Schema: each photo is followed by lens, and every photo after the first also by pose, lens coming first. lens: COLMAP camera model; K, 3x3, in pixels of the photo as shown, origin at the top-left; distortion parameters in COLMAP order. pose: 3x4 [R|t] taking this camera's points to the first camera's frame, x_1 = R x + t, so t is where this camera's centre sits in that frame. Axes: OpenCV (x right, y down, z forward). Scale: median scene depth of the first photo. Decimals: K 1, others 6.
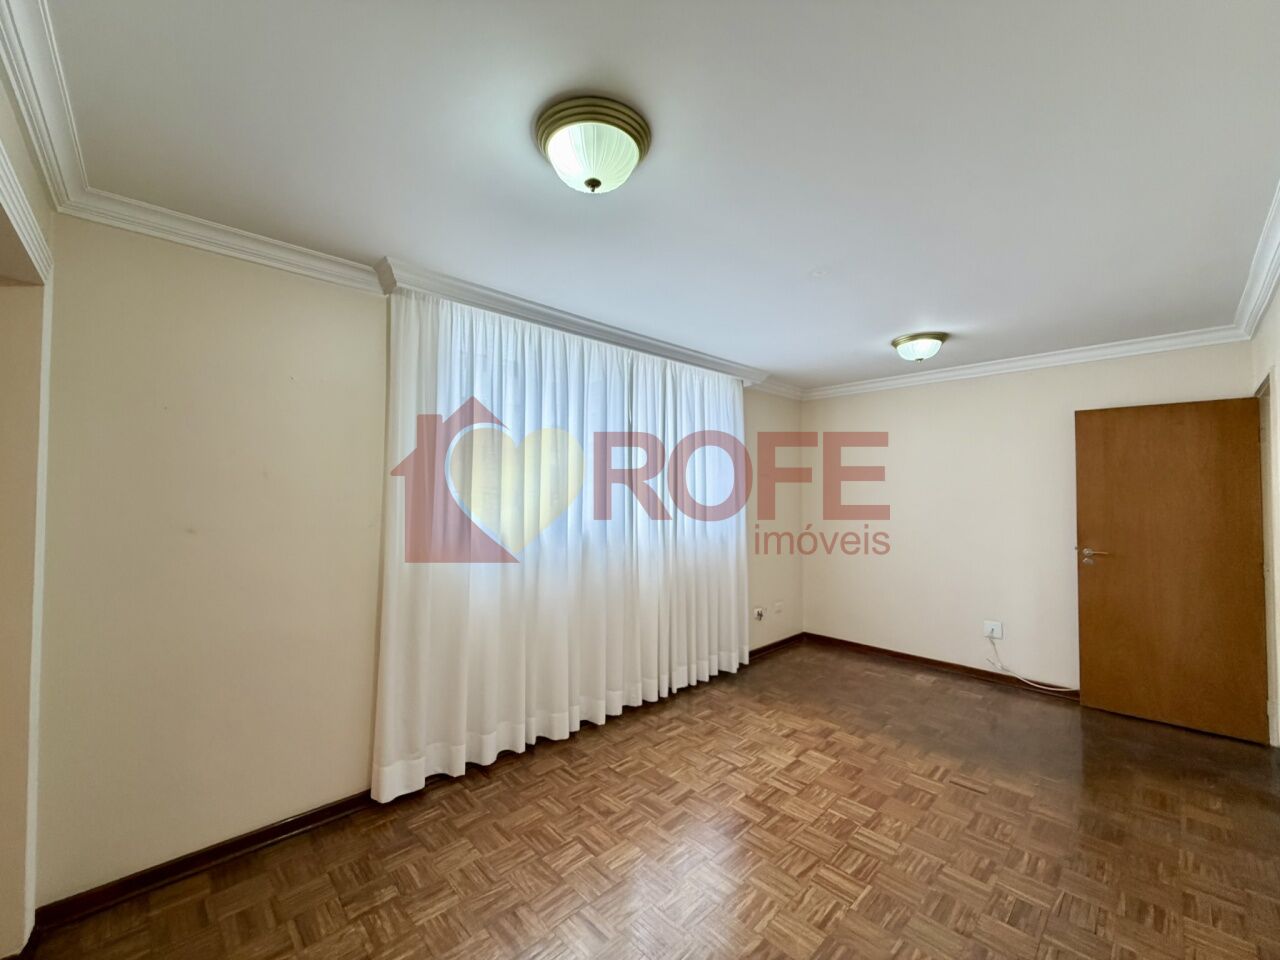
lens RADIAL K [[510.5, 0, 638.3], [0, 510.5, 486.3], [0, 0, 1]] dist [0.000611, 0.000199]
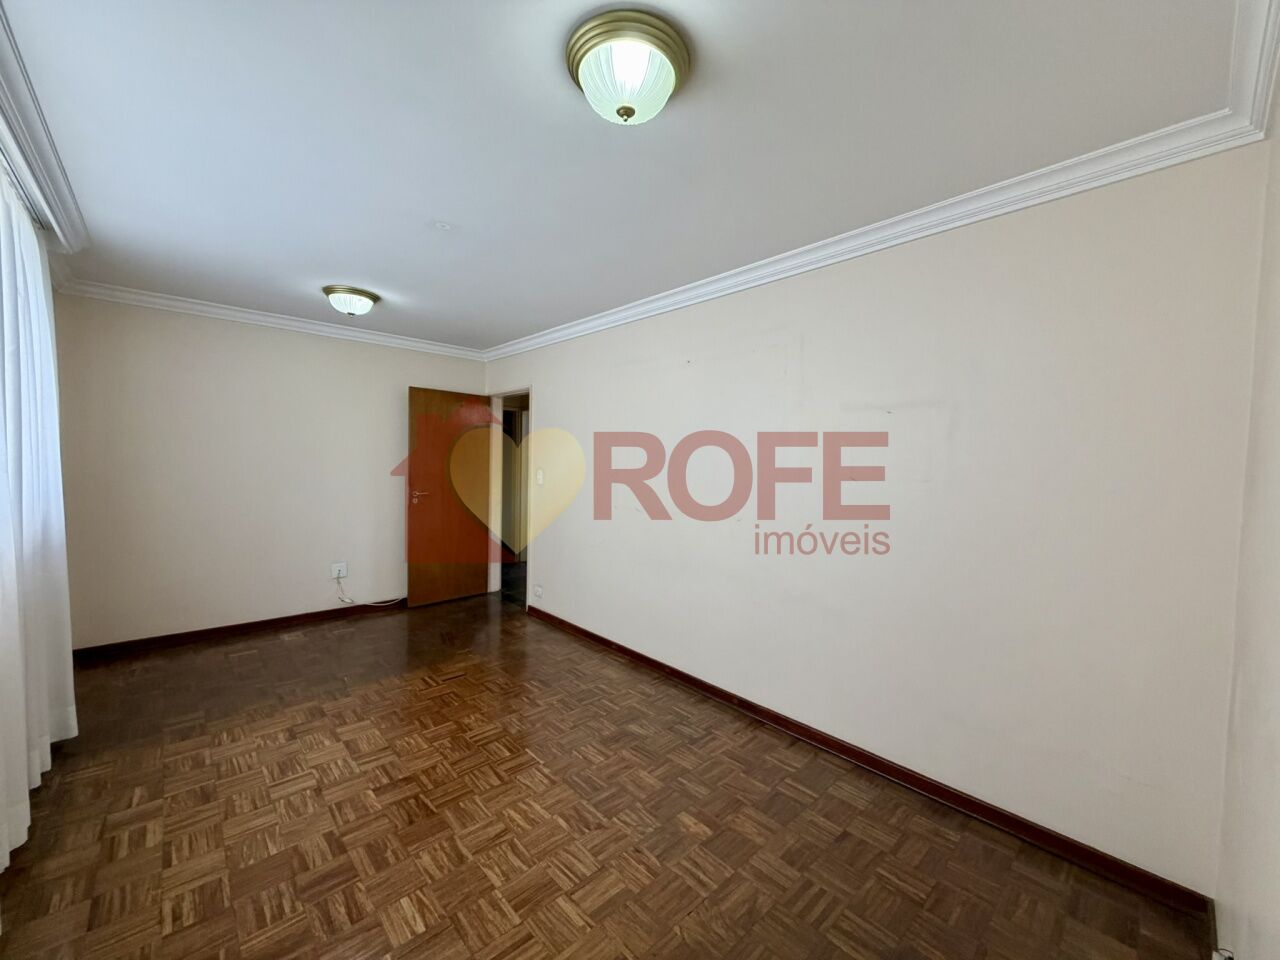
lens RADIAL K [[510.5, 0, 634.6], [0, 510.5, 483.7], [0, 0, 1]] dist [0.000611, 0.000199]
pose [[0.020909, -0.048538, 0.998602, -0.493957], [-0.037973, 0.998062, 0.049307, 0.016378], [-0.999060, -0.038951, 0.019025, 0.437219]]
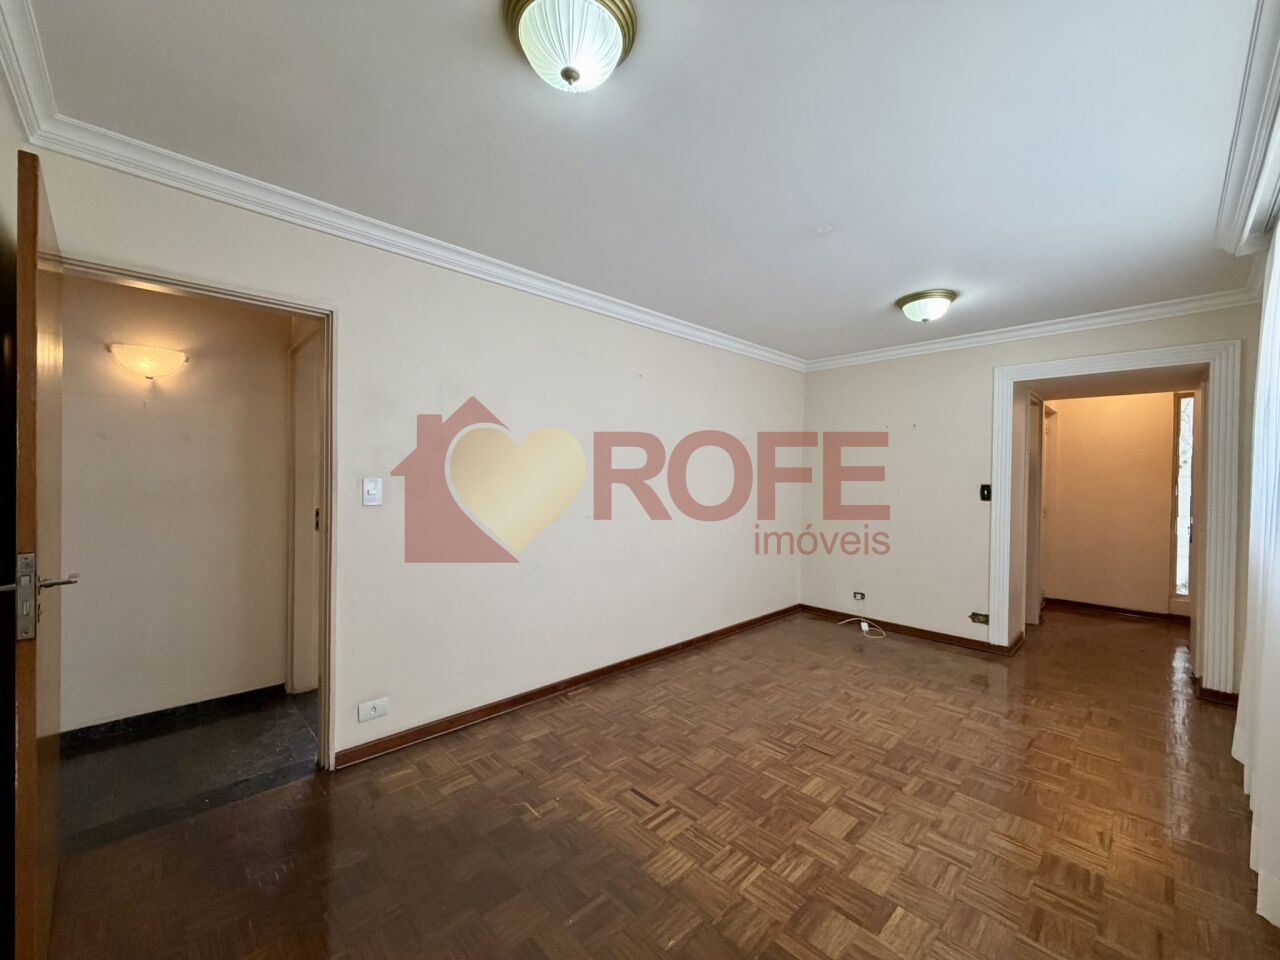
lens RADIAL K [[510.5, 0, 635.9], [0, 510.5, 477.7], [0, 0, 1]] dist [0.000611, 0.000199]
pose [[-0.999877, -0.015187, -0.003949, 0.541745], [-0.015129, 0.999784, -0.014277, 0.061613], [0.004165, -0.014215, -0.999890, 1.495754]]
